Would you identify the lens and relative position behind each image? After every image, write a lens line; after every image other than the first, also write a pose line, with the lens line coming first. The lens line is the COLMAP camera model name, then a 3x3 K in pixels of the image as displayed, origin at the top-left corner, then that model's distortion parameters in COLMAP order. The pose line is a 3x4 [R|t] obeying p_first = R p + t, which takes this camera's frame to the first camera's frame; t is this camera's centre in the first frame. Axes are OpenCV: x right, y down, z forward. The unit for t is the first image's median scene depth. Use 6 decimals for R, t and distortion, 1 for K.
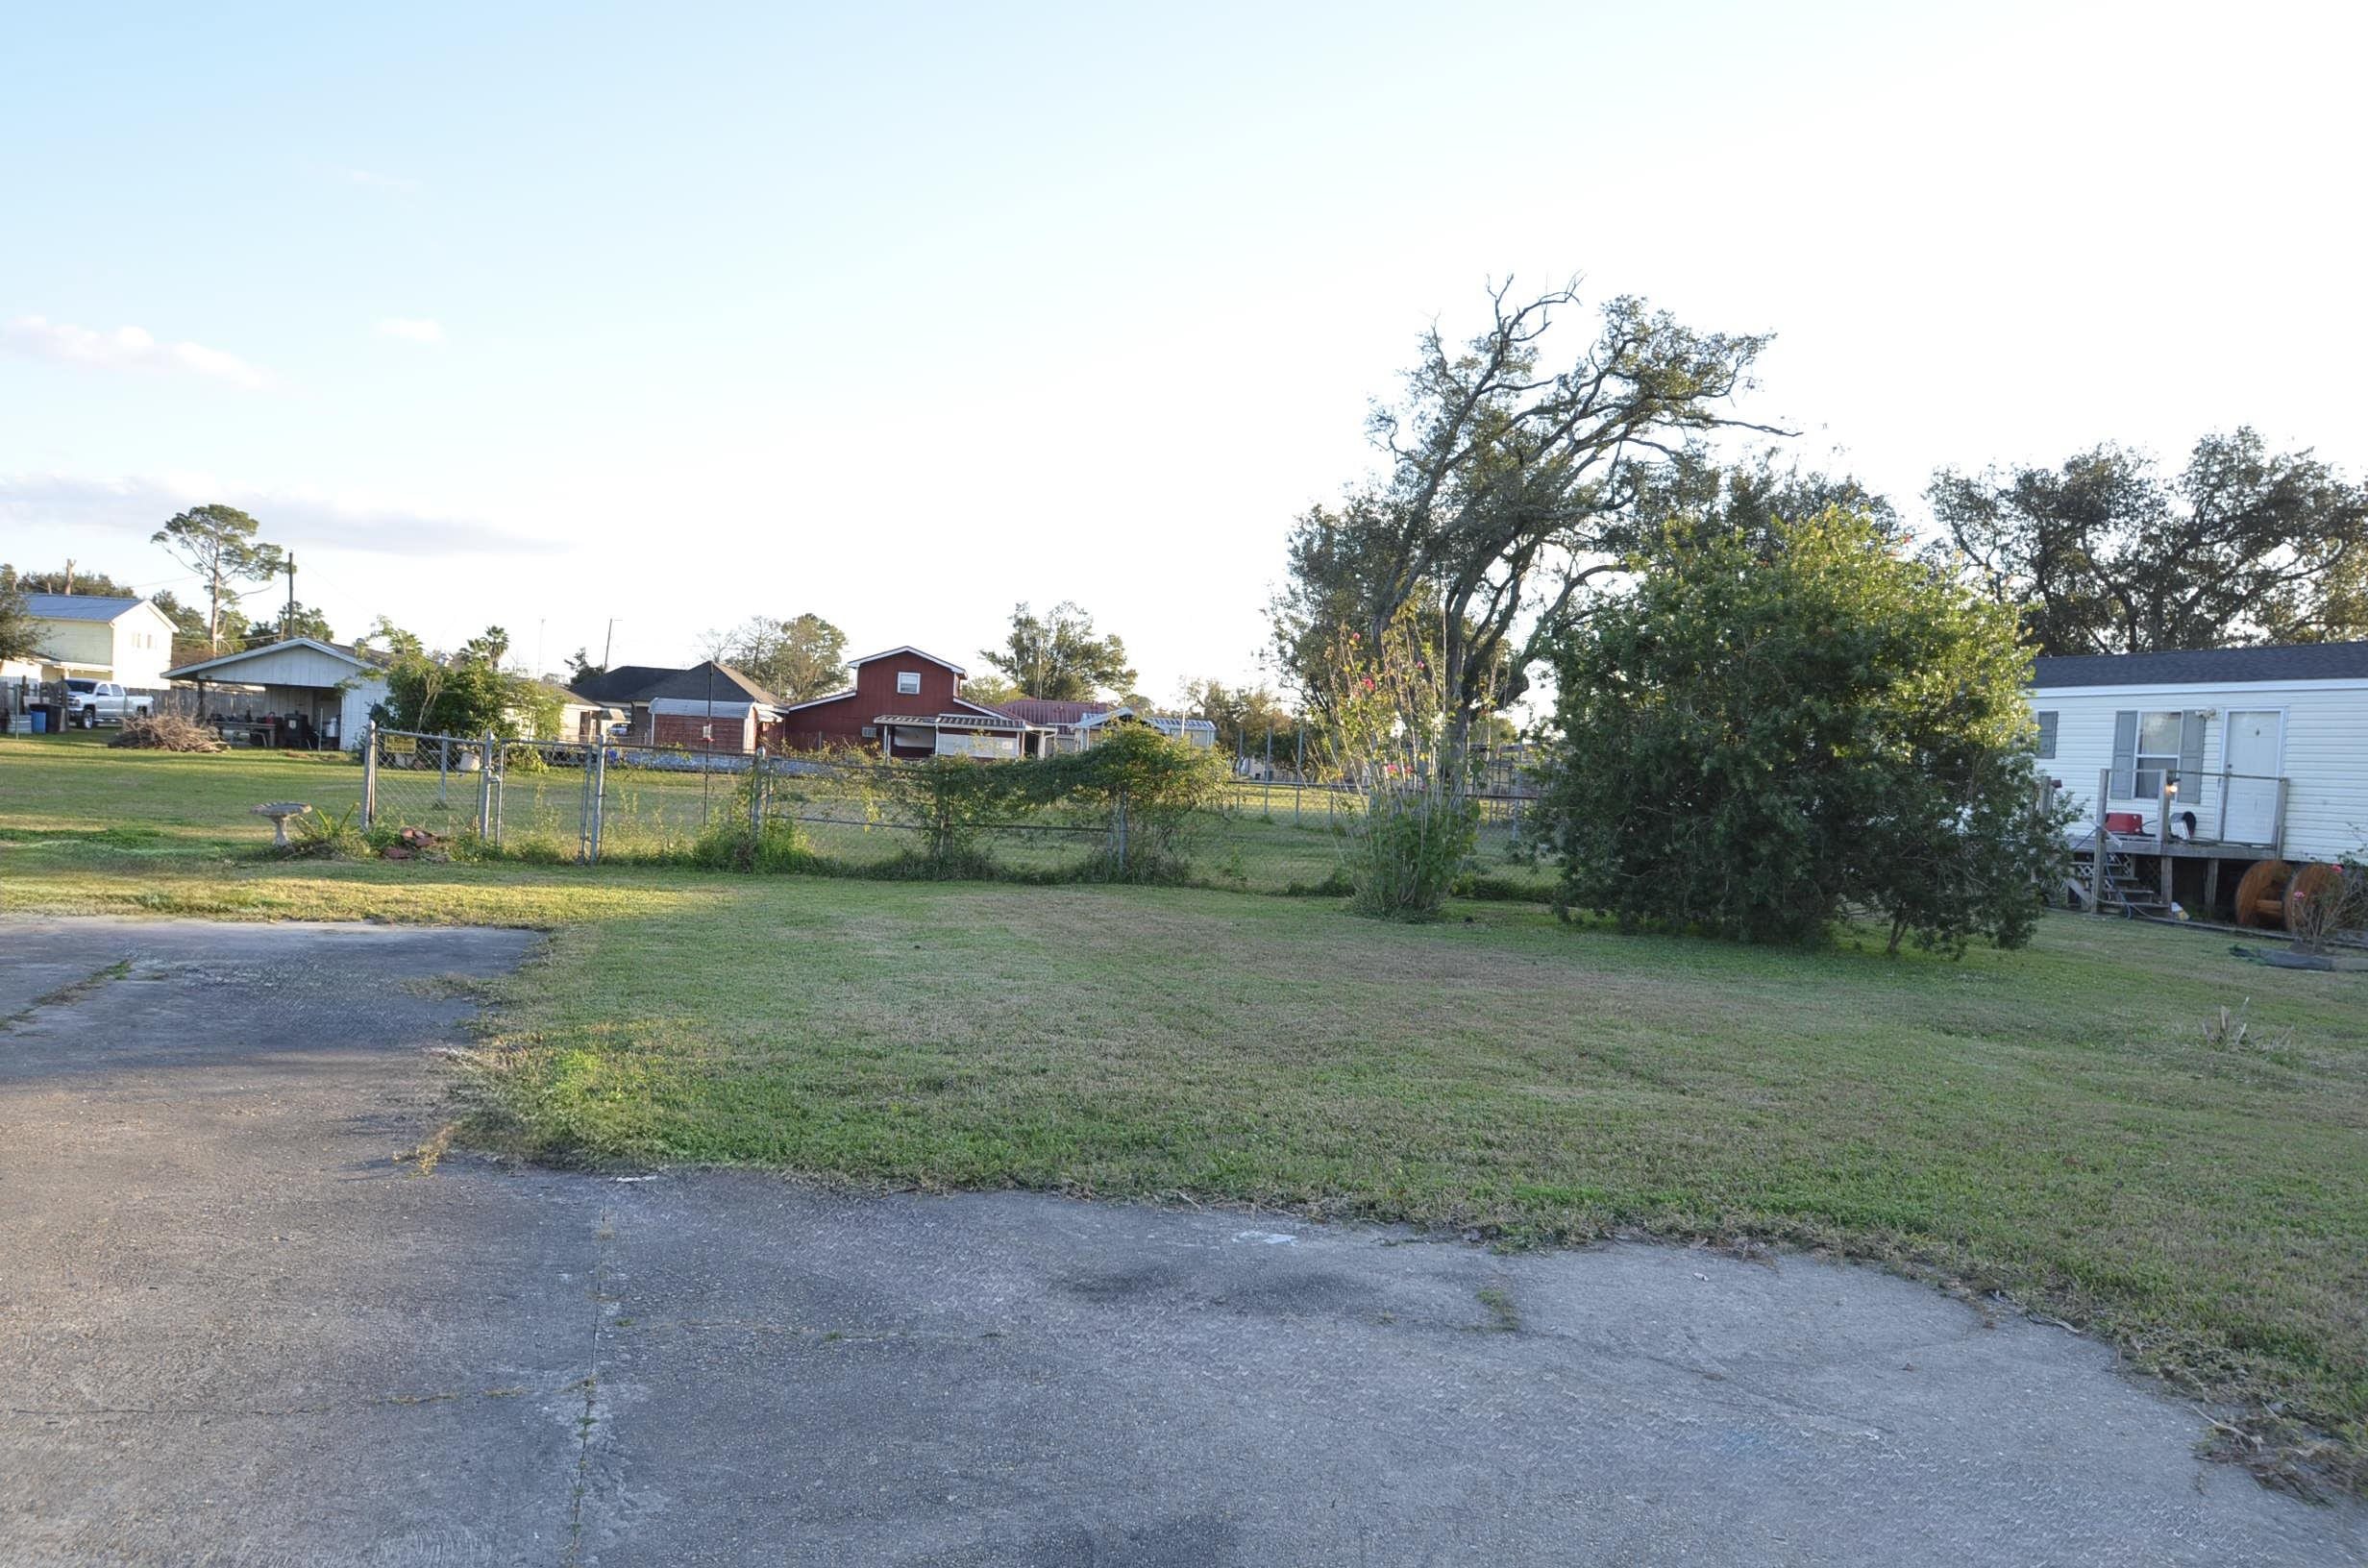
lens RADIAL K [[1537.2, 0, 1189.1], [0, 1537.2, 781.4], [0, 0, 1]] dist [-0.057258, 0.000611]
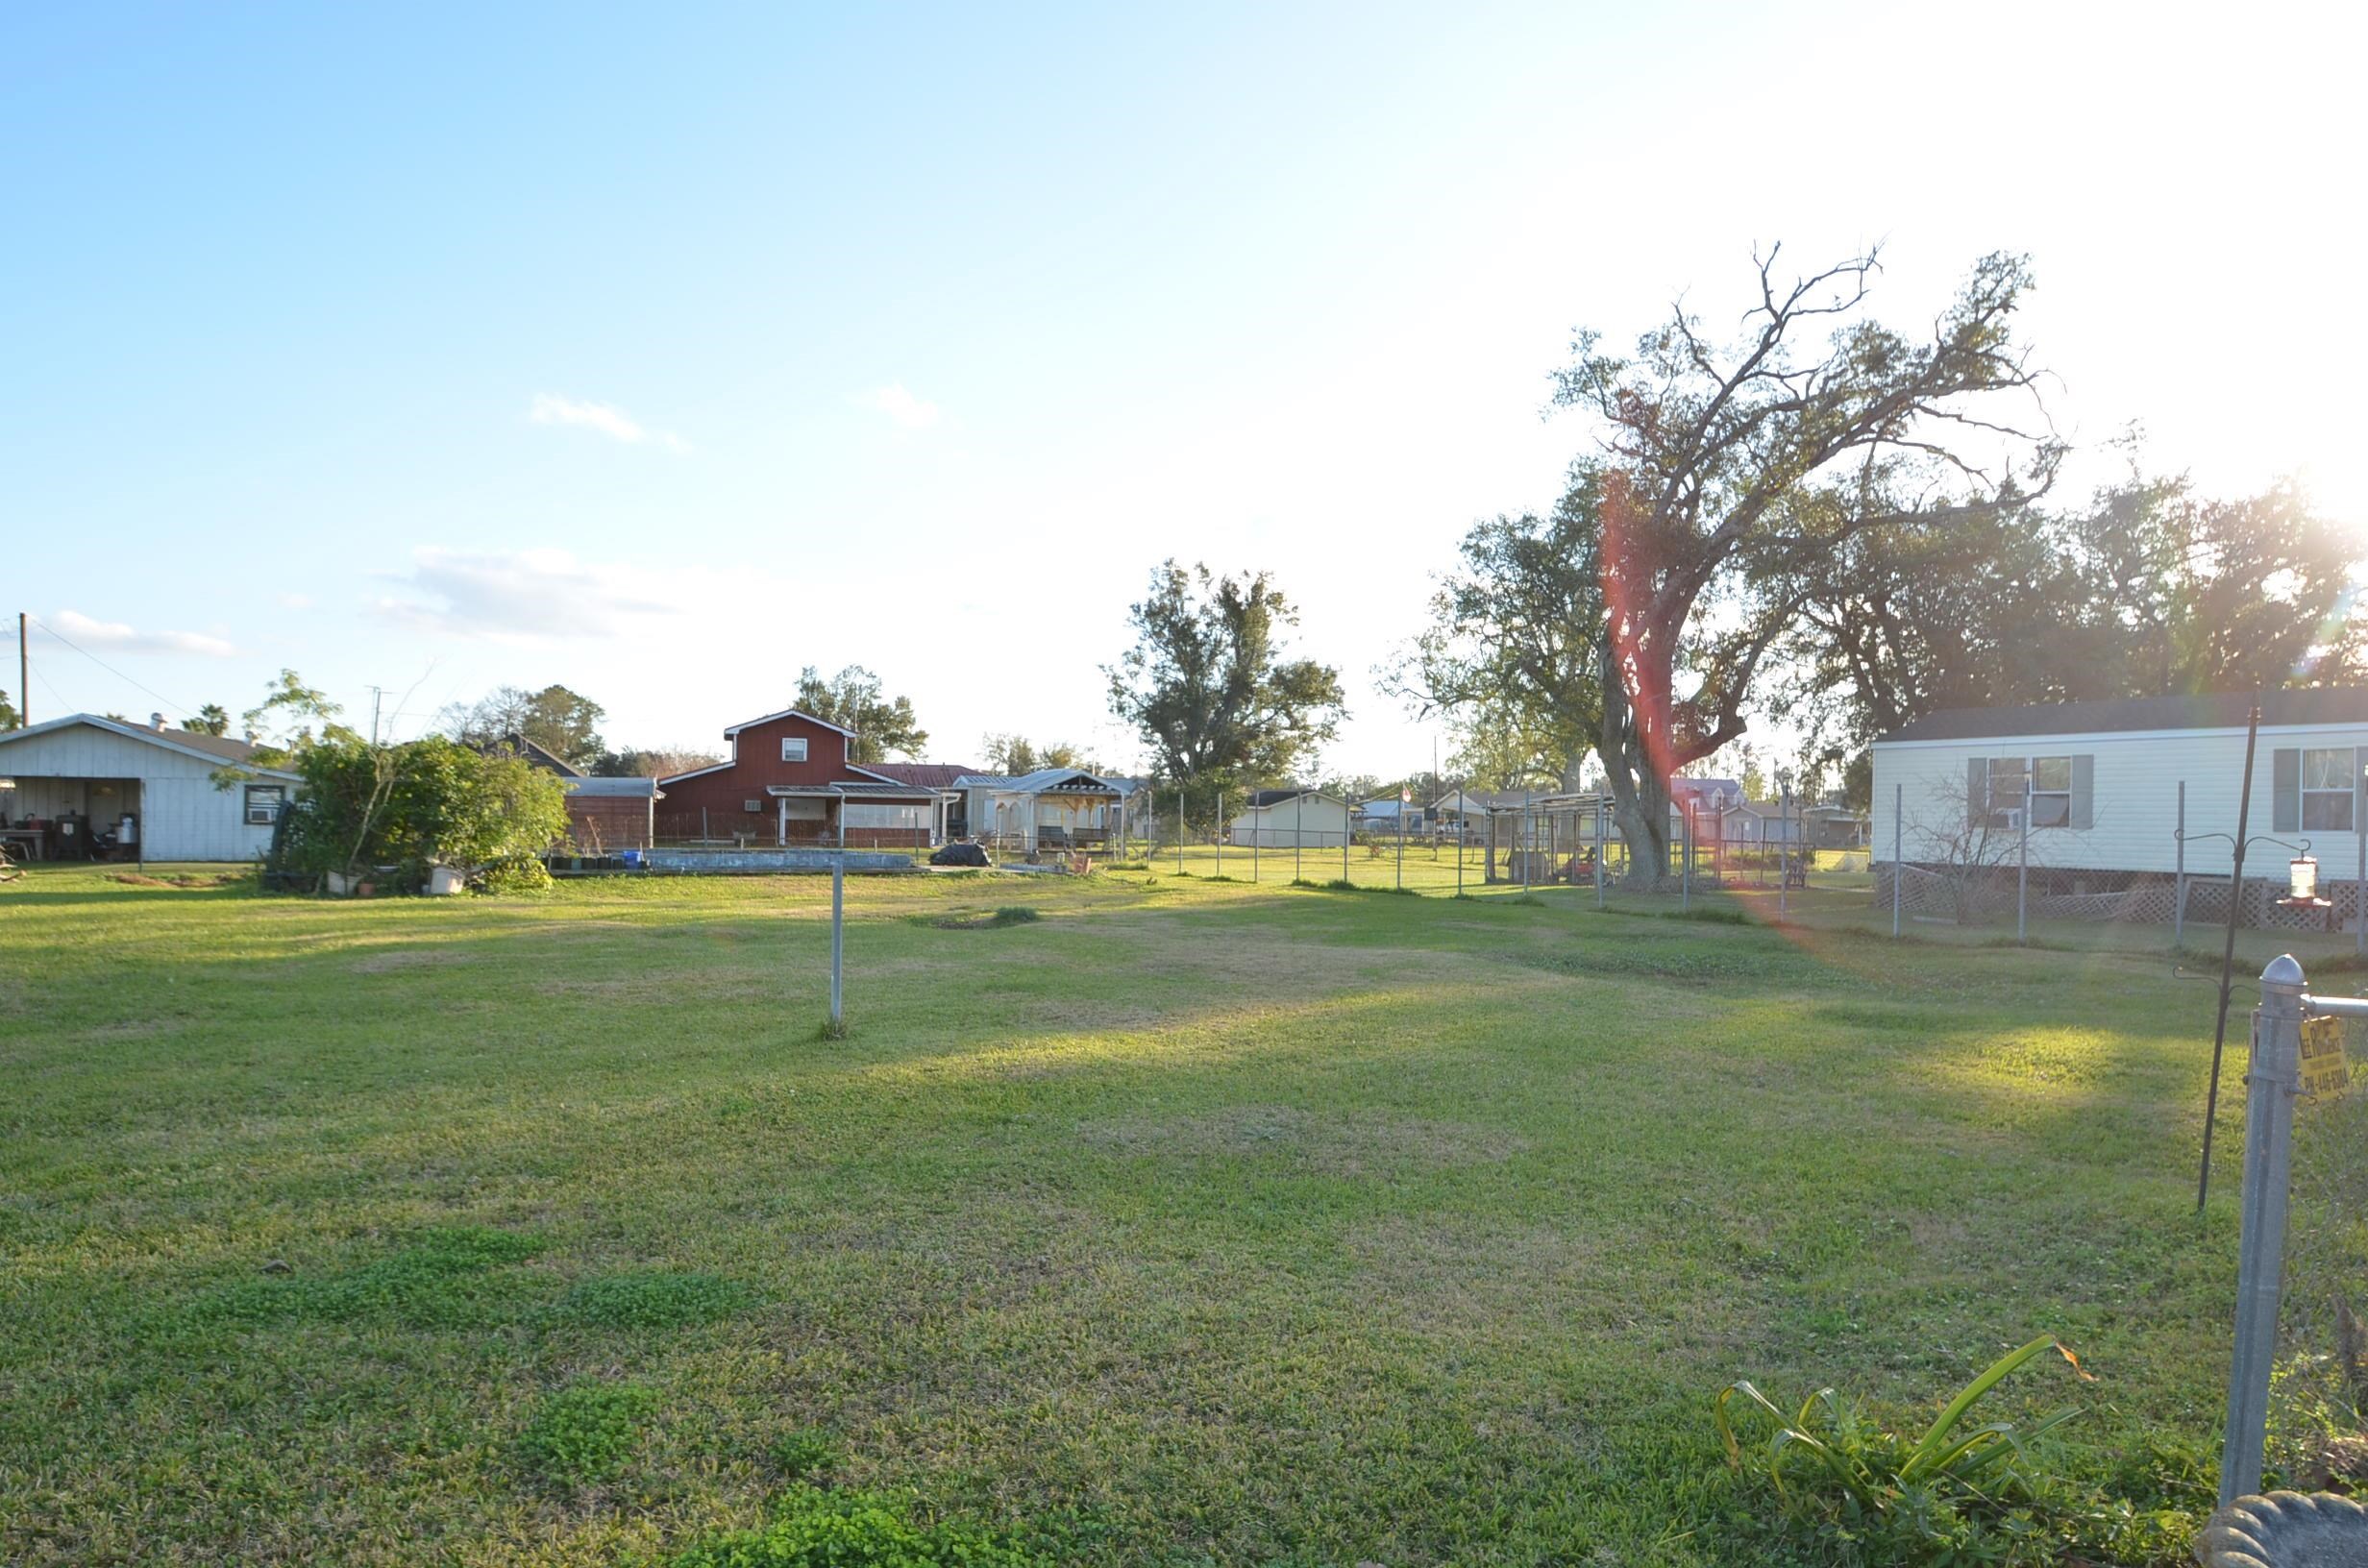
lens RADIAL K [[1399.8, 0, 1207.9], [0, 1399.8, 800.1], [0, 0, 1]] dist [-0.030259, -0.012244]
pose [[0.976607, -0.040285, 0.211226, -0.075571], [0.044525, 0.998890, -0.015356, -0.006861], [-0.210373, 0.024402, 0.977317, 0.089119]]
